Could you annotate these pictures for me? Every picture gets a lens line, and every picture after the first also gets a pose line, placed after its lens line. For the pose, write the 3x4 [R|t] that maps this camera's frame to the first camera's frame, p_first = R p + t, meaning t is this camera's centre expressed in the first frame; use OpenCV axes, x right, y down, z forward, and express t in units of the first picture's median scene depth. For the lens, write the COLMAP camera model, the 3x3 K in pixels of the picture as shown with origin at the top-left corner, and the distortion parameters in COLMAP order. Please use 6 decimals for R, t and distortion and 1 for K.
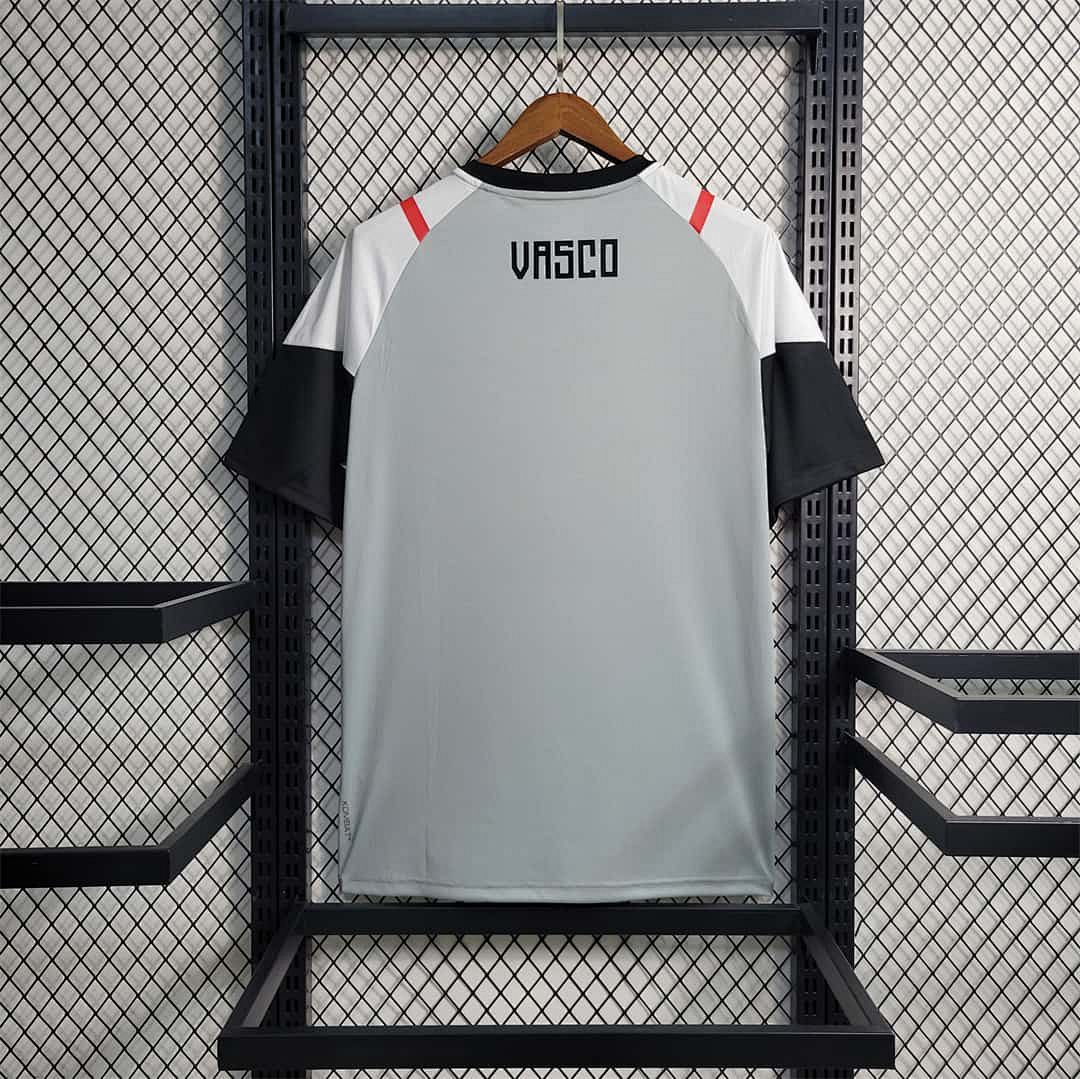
lens RADIAL K [[1201.6, 0, 535.8], [0, 1201.6, 540.8], [0, 0, 1]] dist [0.033815, 0.000000]
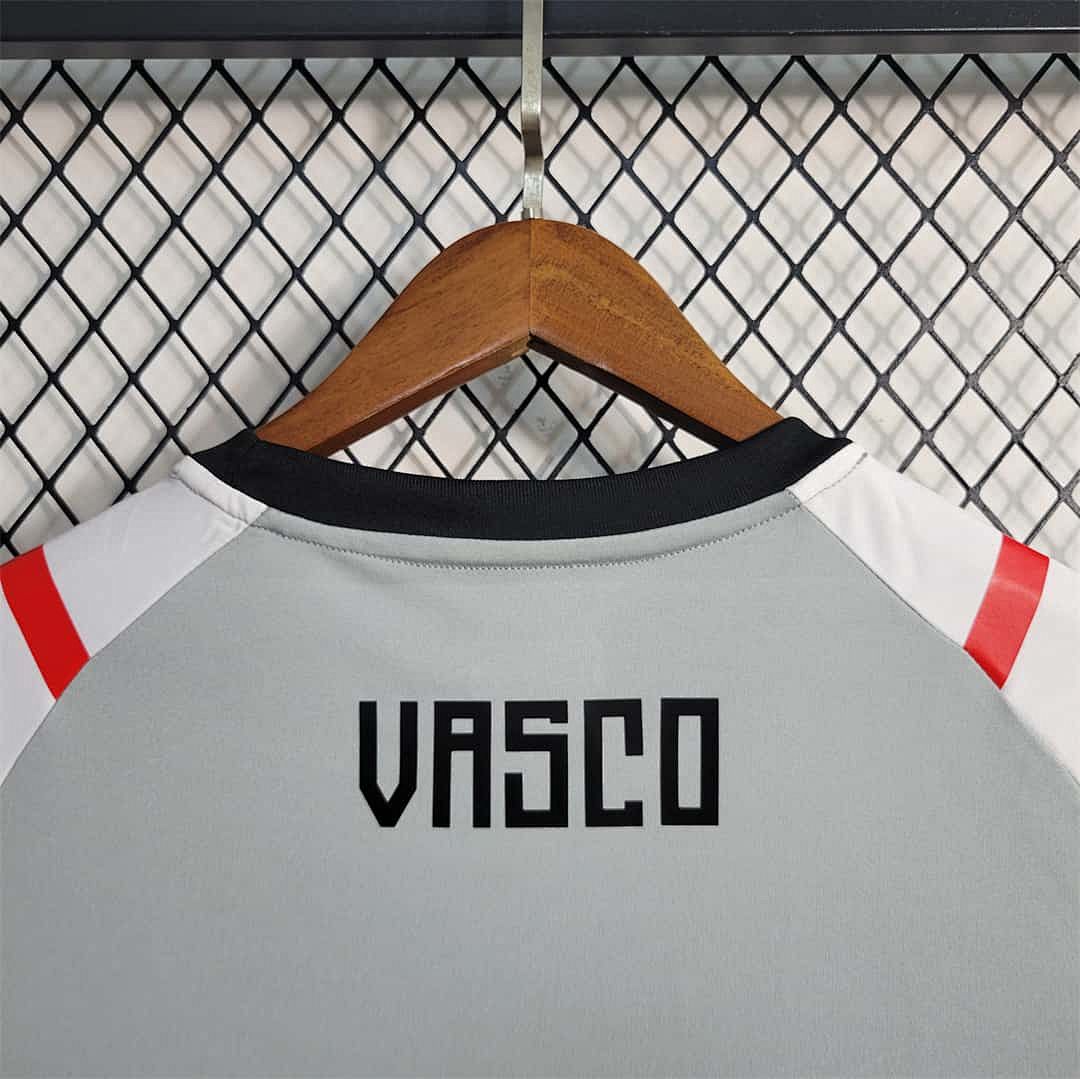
lens RADIAL K [[1201.6, 0, 534.4], [0, 1201.6, 530.3], [0, 0, 1]] dist [0.033815, 0.000000]
pose [[0.999450, 0.011592, -0.031071, 0.031472], [-0.014578, 0.995112, -0.097673, -0.261496], [0.029787, 0.098073, 0.994733, 0.700441]]
